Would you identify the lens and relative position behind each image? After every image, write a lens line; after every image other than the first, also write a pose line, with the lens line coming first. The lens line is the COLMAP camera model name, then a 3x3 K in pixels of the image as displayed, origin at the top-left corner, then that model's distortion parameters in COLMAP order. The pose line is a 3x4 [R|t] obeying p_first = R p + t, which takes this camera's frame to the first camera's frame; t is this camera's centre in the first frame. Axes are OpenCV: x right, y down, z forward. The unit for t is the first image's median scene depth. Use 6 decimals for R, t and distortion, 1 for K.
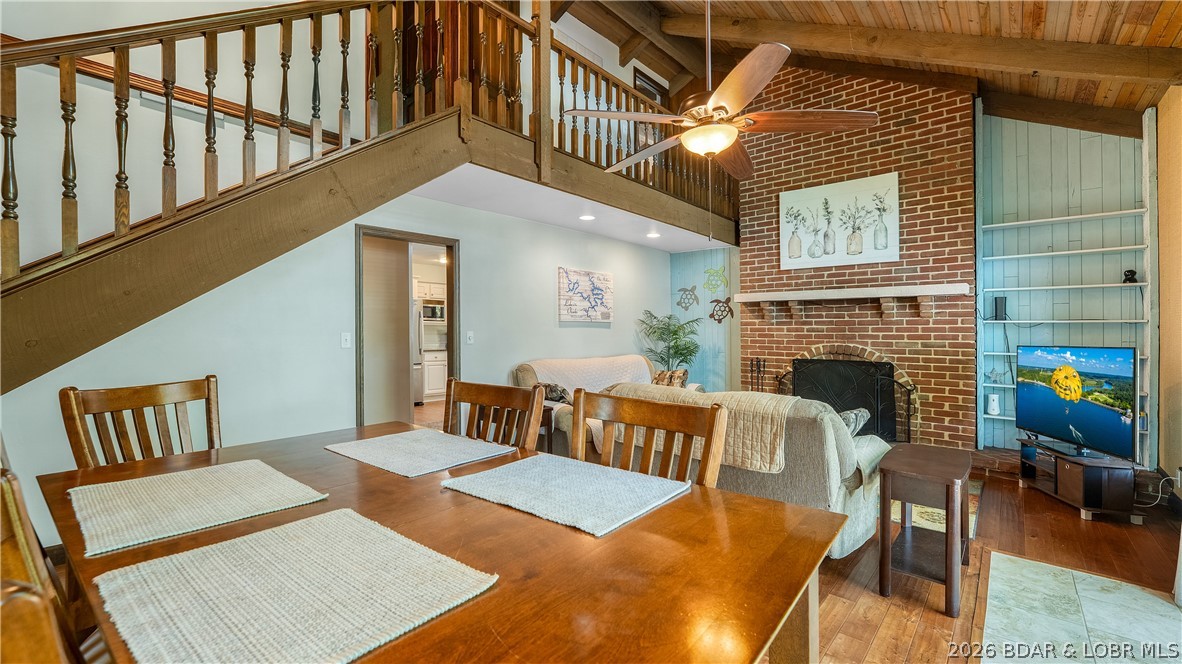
lens RADIAL K [[488.8, 0, 584.8], [0, 488.8, 322.2], [0, 0, 1]] dist [-0.001012, -0.000091]
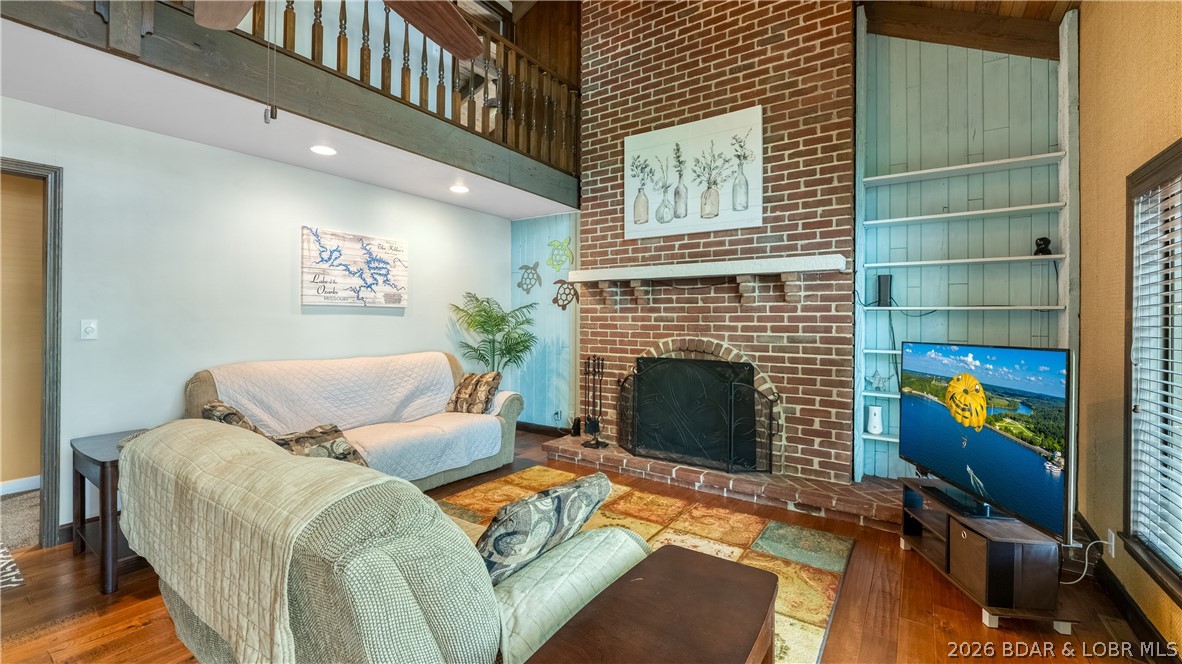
lens RADIAL K [[476.9, 0, 593.0], [0, 476.9, 315.2], [0, 0, 1]] dist [-0.000625, -0.005594]
pose [[0.992696, 0.004449, 0.120557, 0.301214], [-0.005374, 0.999959, 0.007348, 0.005924], [-0.120519, -0.007942, 0.992679, 0.311181]]
